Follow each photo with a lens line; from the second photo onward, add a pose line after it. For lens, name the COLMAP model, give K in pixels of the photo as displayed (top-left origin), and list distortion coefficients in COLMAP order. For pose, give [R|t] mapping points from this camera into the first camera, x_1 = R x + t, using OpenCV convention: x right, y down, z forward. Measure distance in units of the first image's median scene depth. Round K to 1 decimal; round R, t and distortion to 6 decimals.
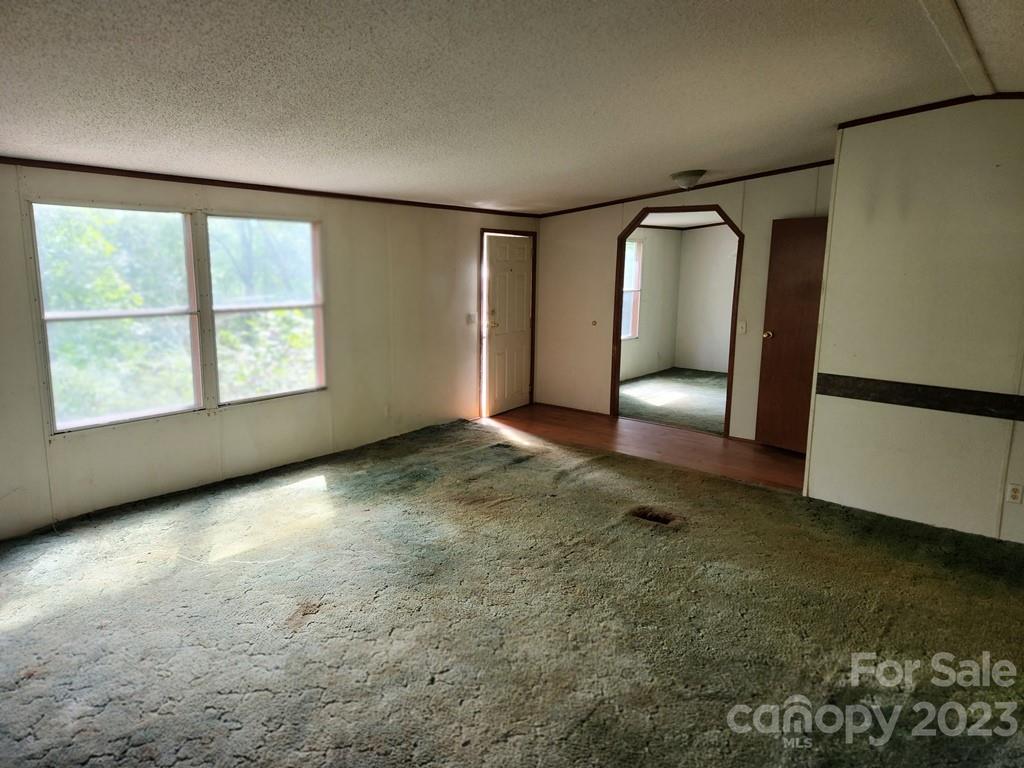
lens RADIAL K [[686.3, 0, 512.0], [0, 686.3, 384.0], [0, 0, 1]] dist [0.002642, -0.000408]
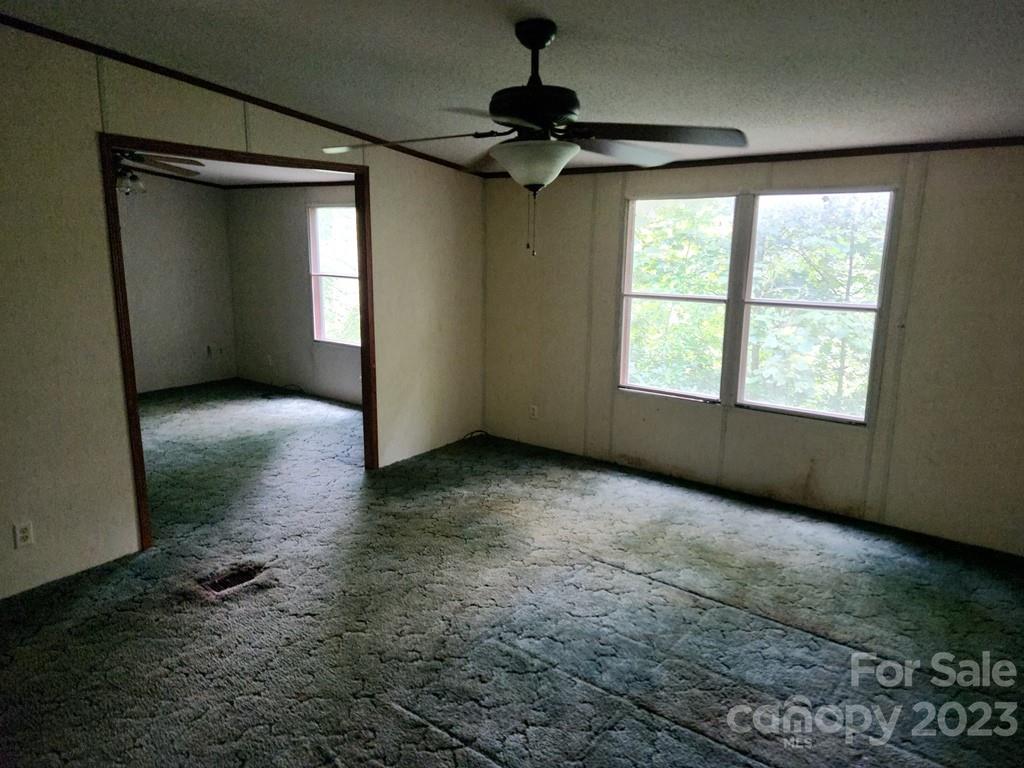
lens RADIAL K [[686.3, 0, 512.0], [0, 686.3, 384.0], [0, 0, 1]] dist [0.002642, -0.000408]
pose [[-0.012125, 0.186425, -0.982394, 0.482091], [-0.184783, 0.965128, 0.185429, -0.113184], [0.982705, 0.183778, 0.022746, 0.701209]]
